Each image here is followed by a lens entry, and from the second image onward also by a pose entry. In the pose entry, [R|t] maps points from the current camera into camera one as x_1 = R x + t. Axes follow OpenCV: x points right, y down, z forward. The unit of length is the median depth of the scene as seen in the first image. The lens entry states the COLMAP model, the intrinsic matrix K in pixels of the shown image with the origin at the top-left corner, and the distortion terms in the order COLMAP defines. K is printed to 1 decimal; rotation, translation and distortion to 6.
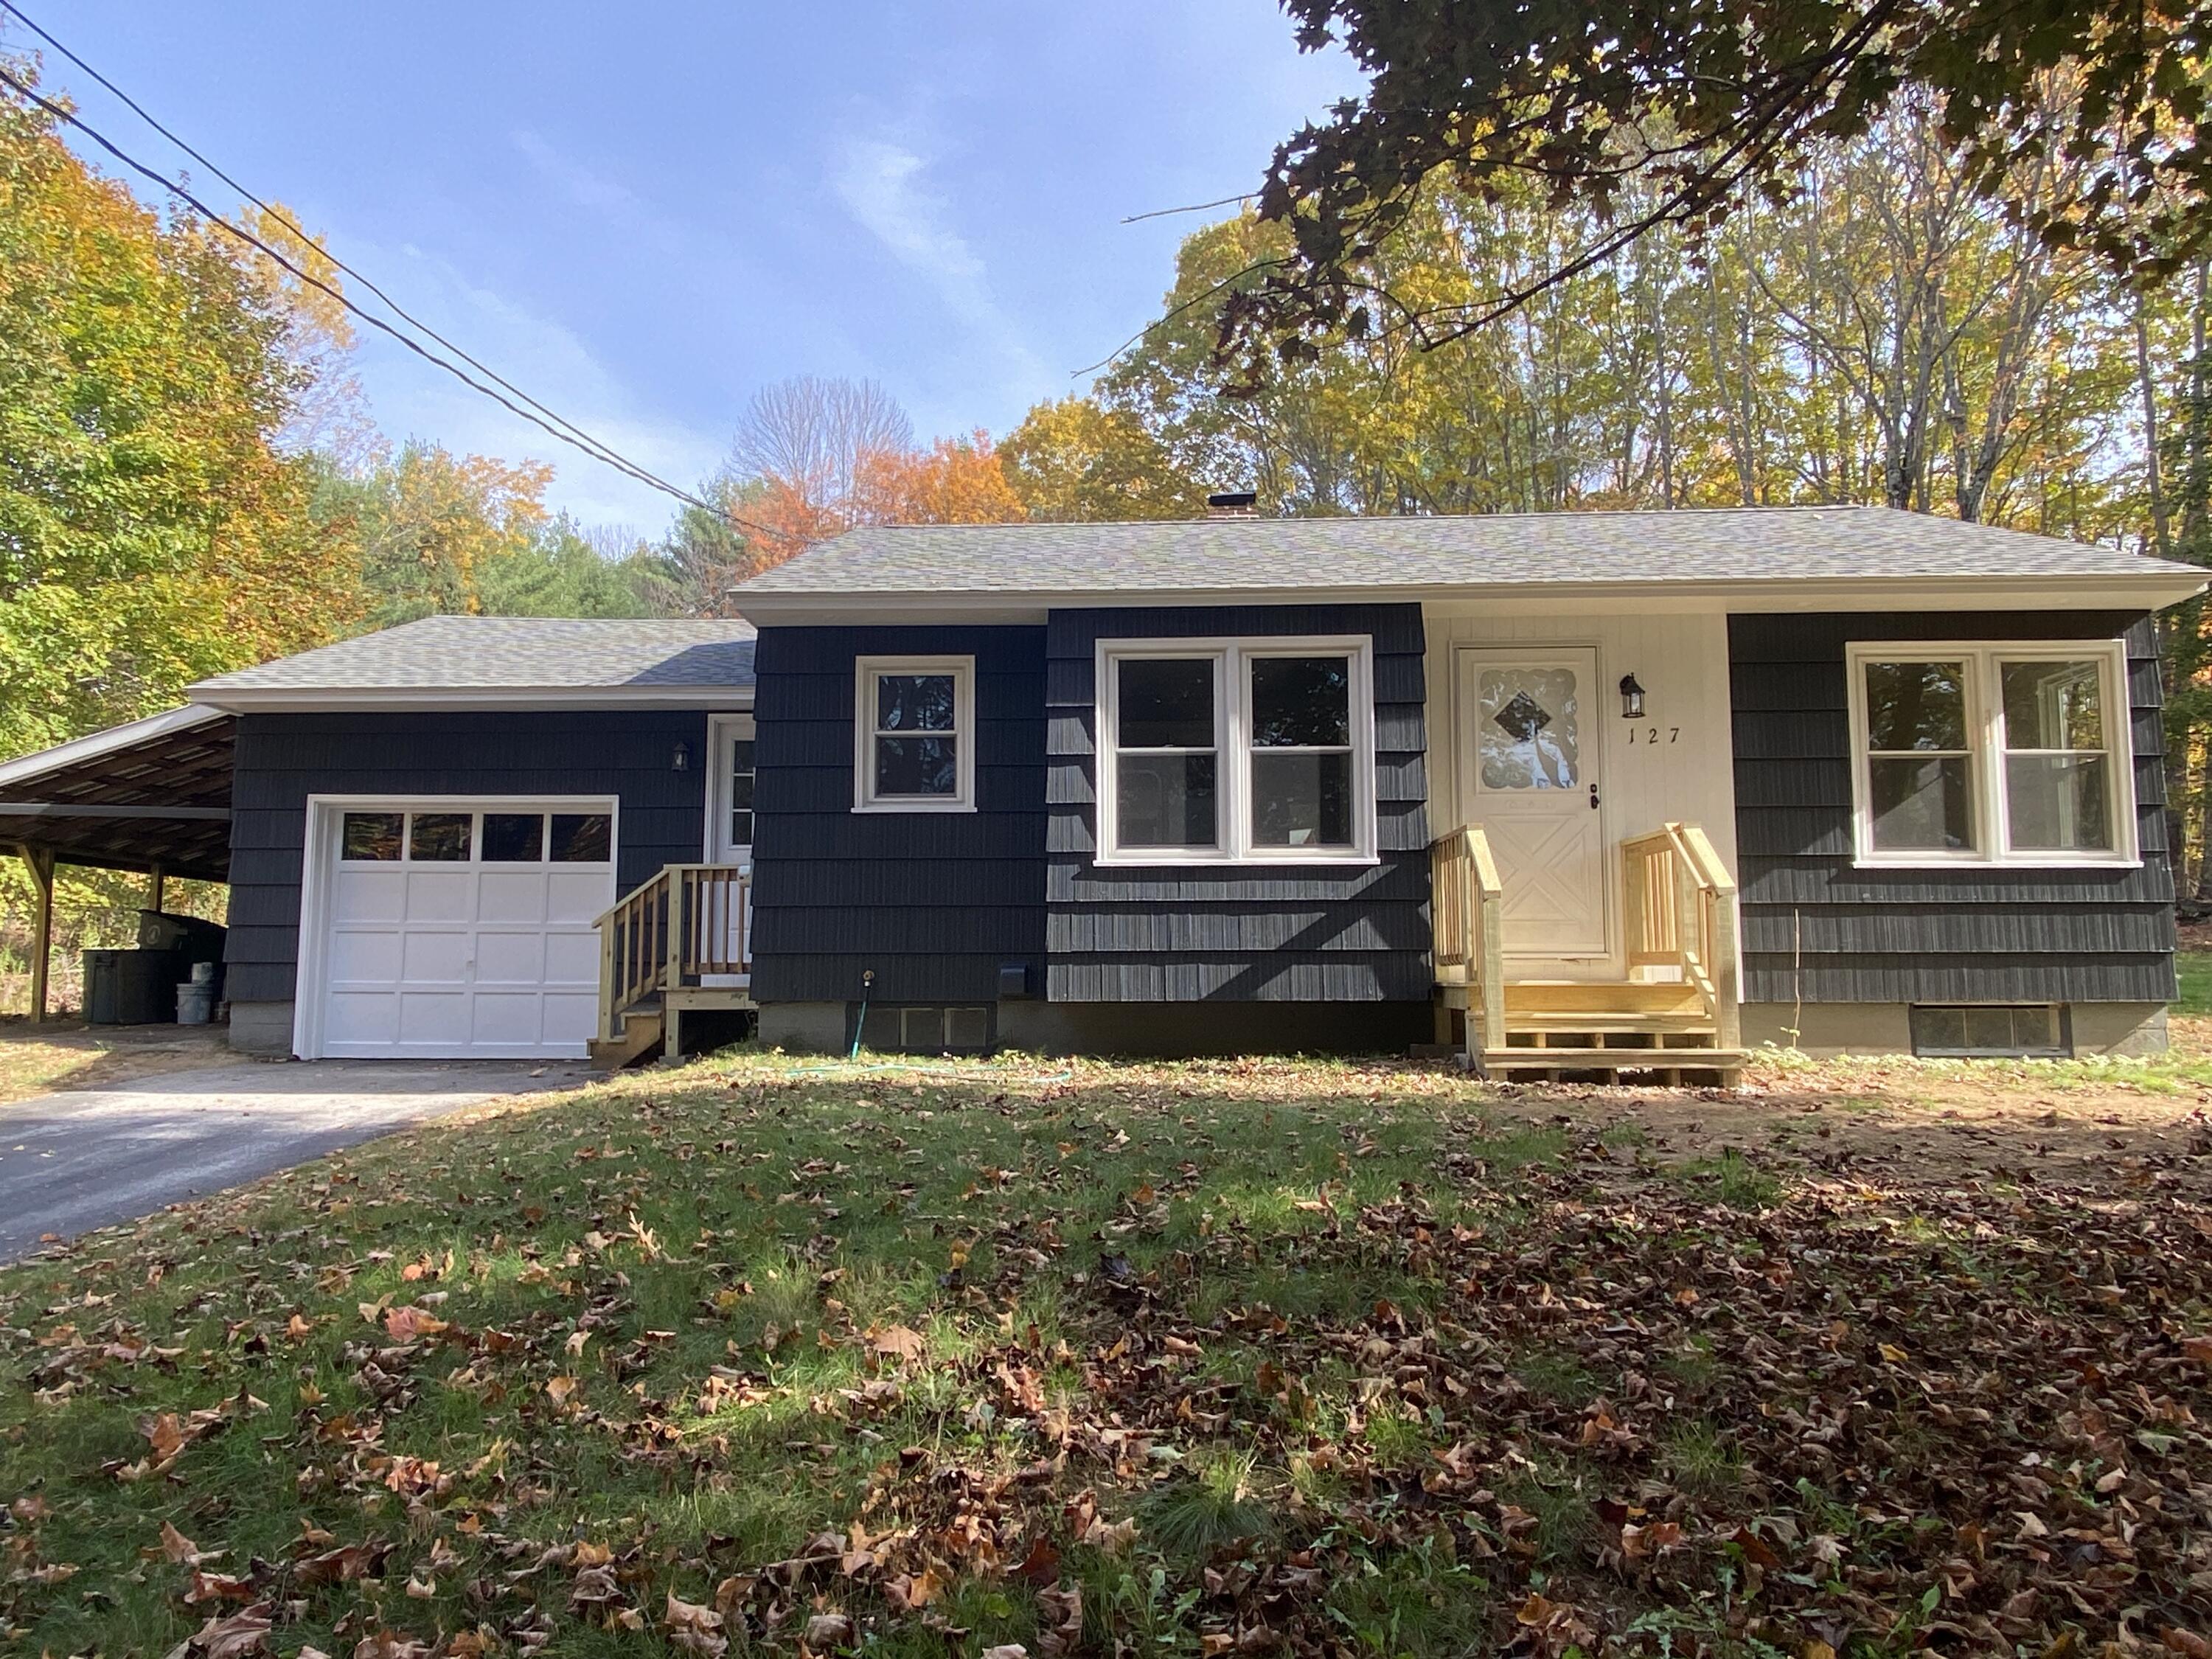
lens RADIAL K [[1473.7, 0, 1091.6], [0, 1473.7, 826.8], [0, 0, 1]] dist [0.027254, 0.002181]
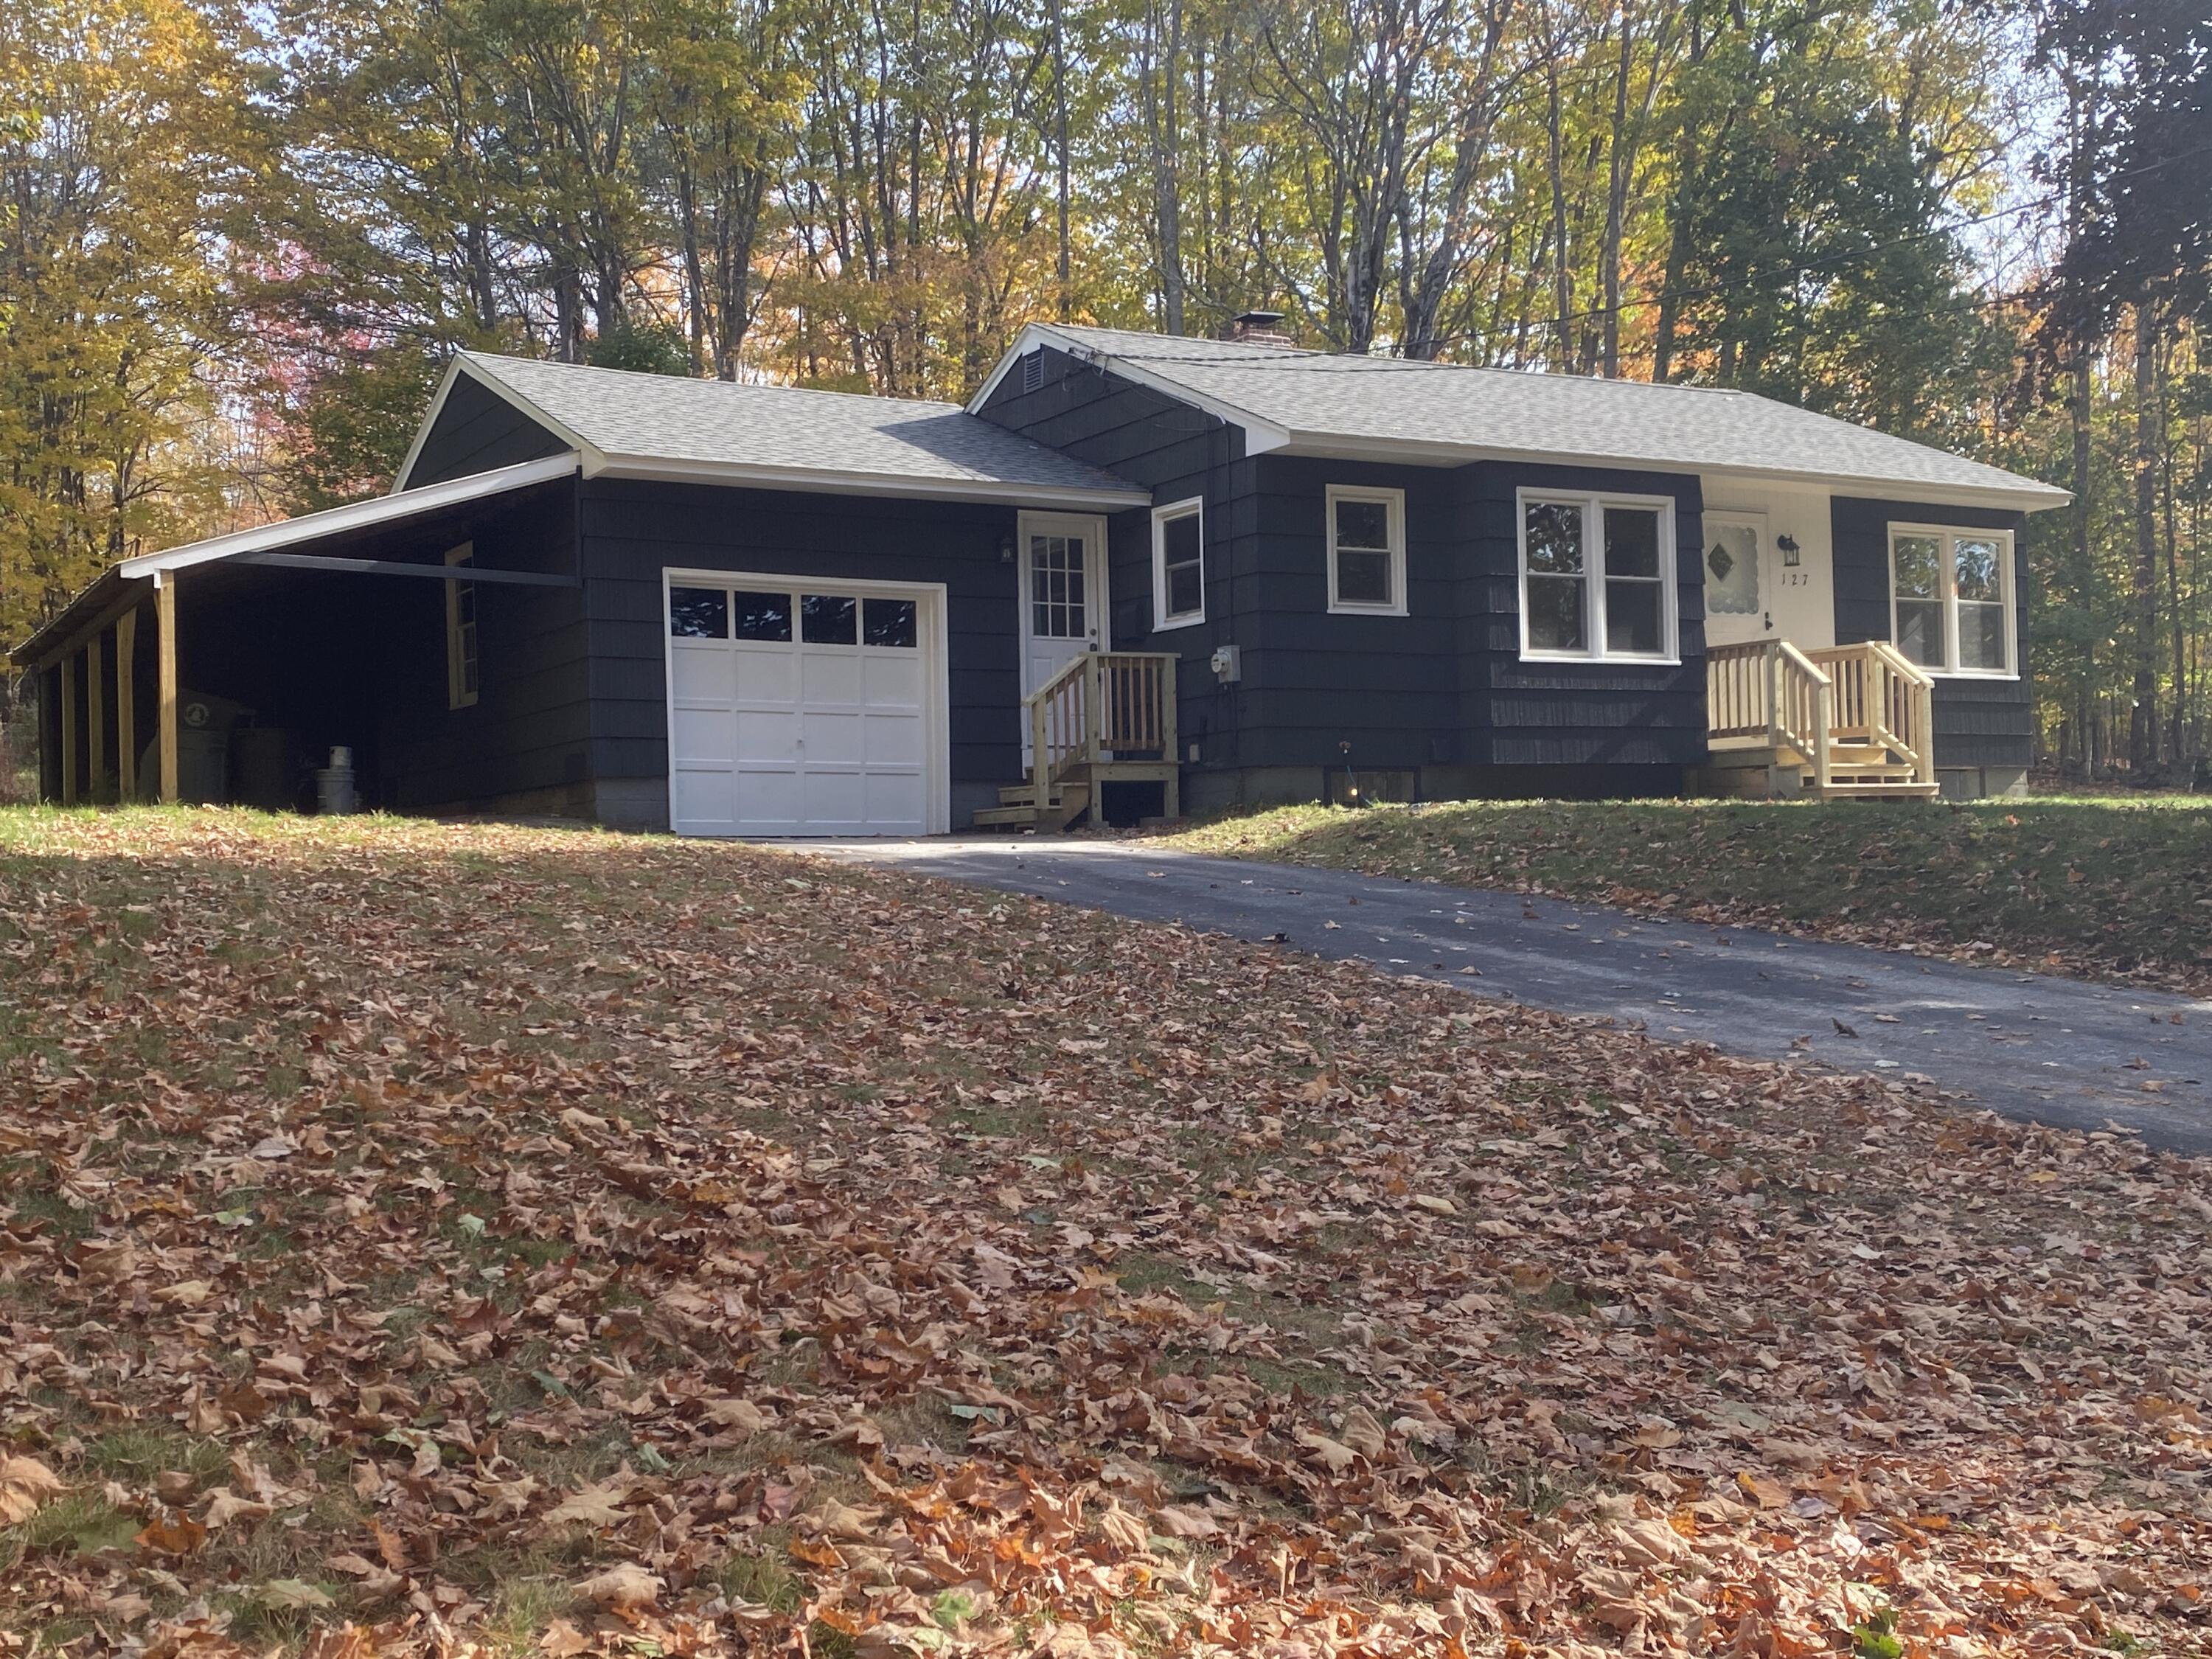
lens RADIAL K [[2460.0, 0, 1054.7], [0, 2460.0, 829.9], [0, 0, 1]] dist [0.070282, 0.000000]
pose [[0.851521, -0.007180, 0.524271, -1.477781], [-0.033631, 0.997099, 0.068278, 0.039394], [-0.523241, -0.075772, 0.848810, -0.662297]]
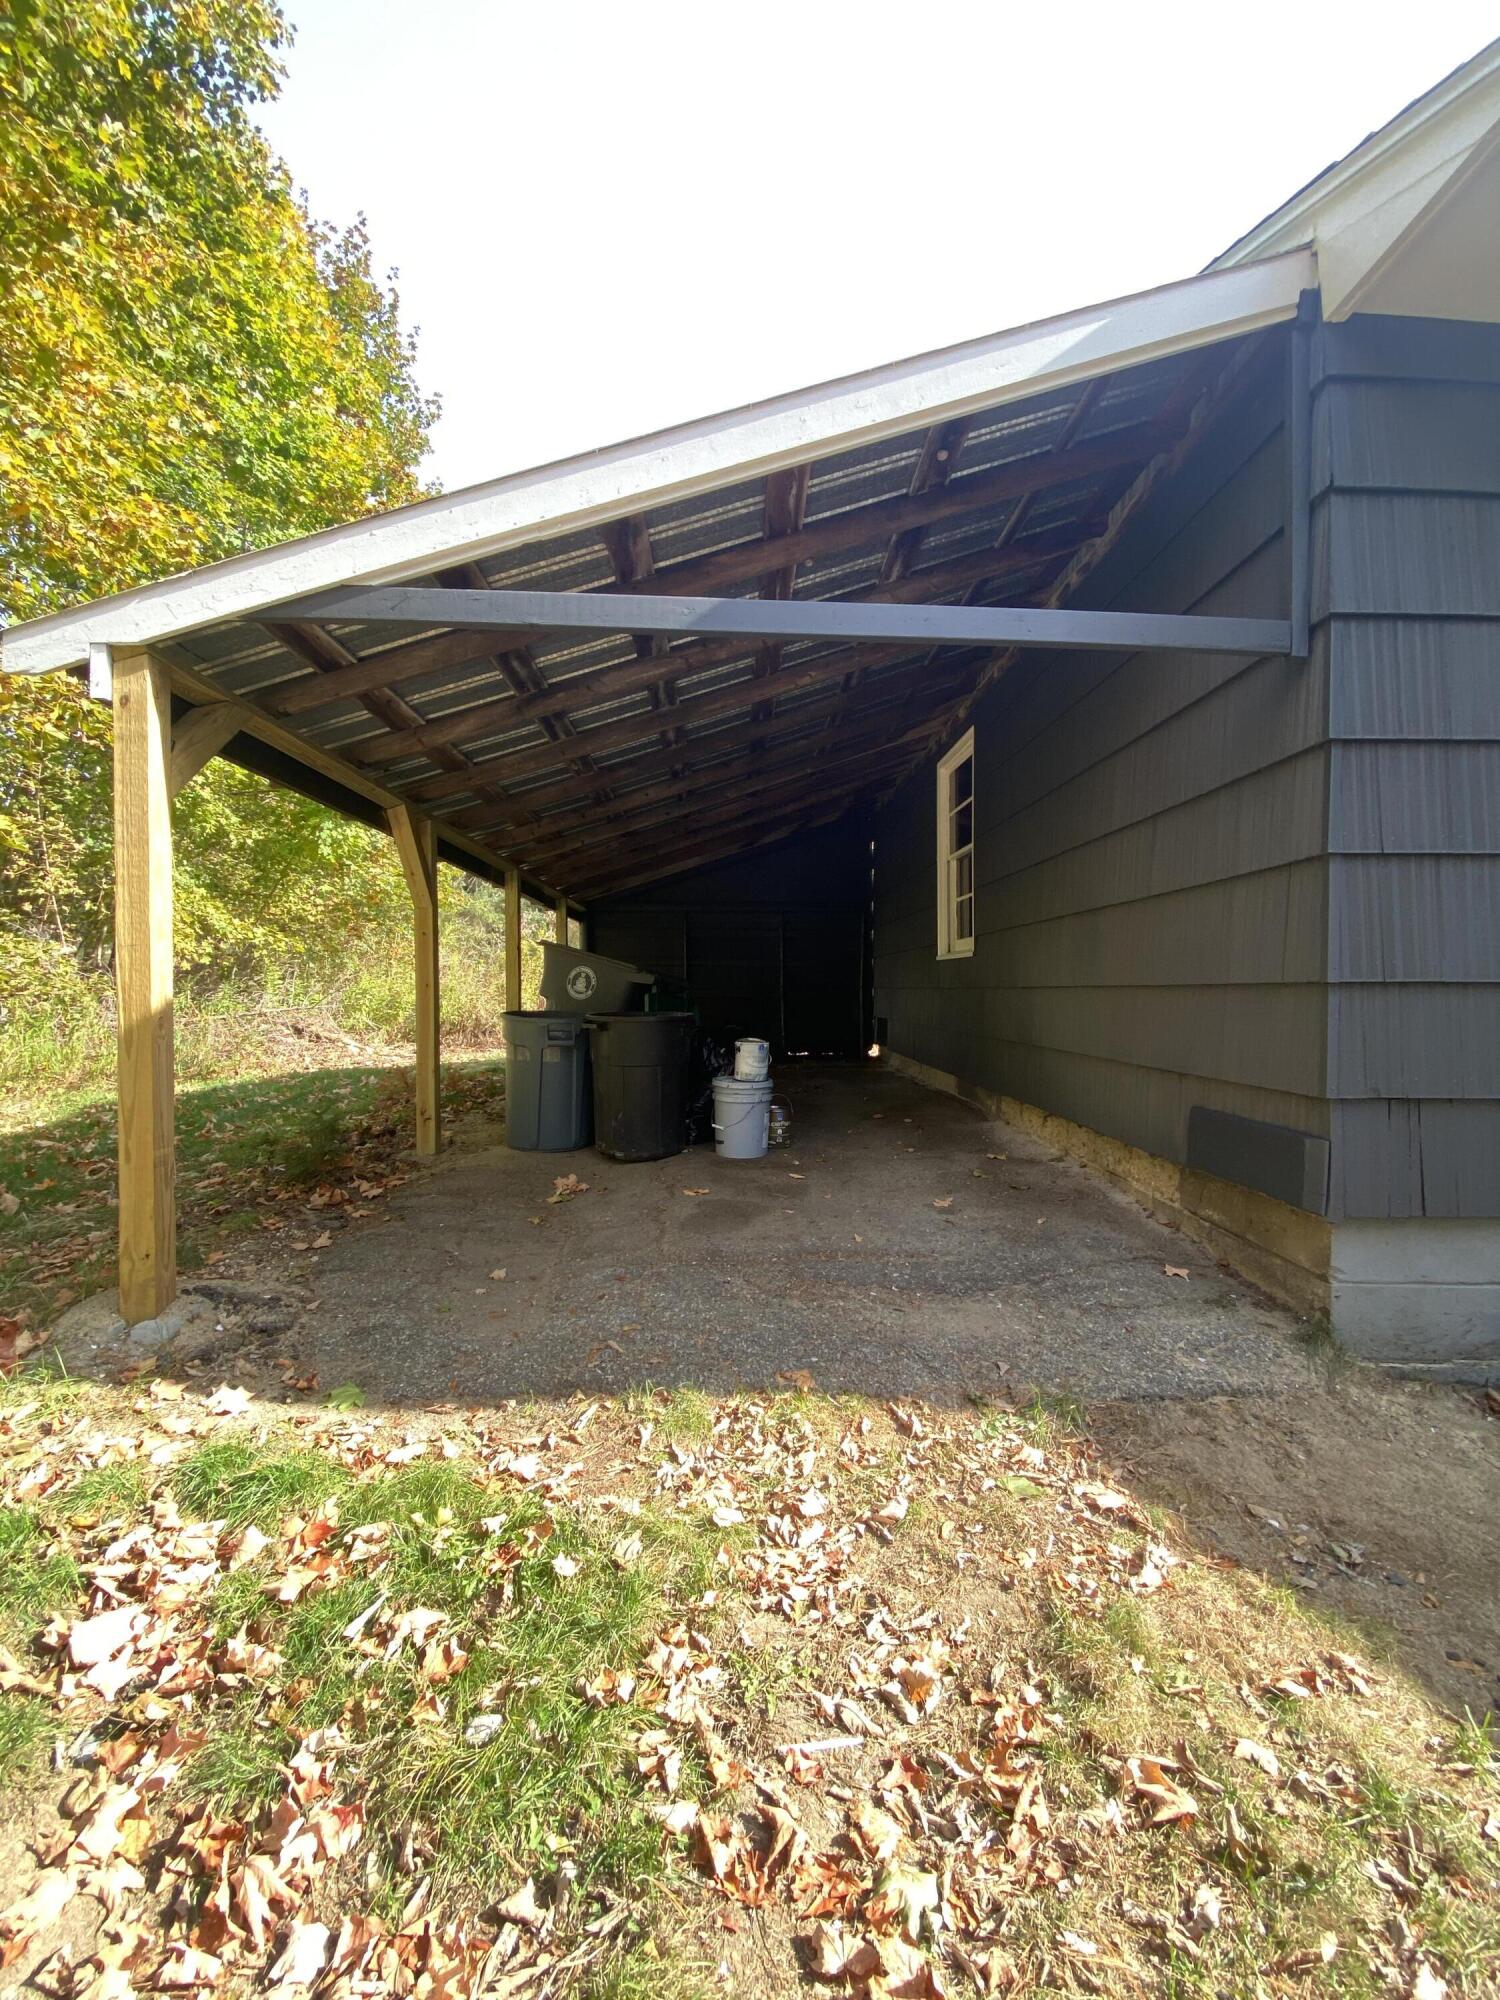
lens RADIAL K [[835.4, 0, 742.3], [0, 835.4, 1003.0], [0, 0, 1]] dist [-0.010145, -0.001544]
pose [[0.997511, -0.006578, 0.070203, -0.919003], [-0.001721, 0.993071, 0.117506, 0.063592], [-0.070490, -0.117335, 0.990588, 1.044669]]
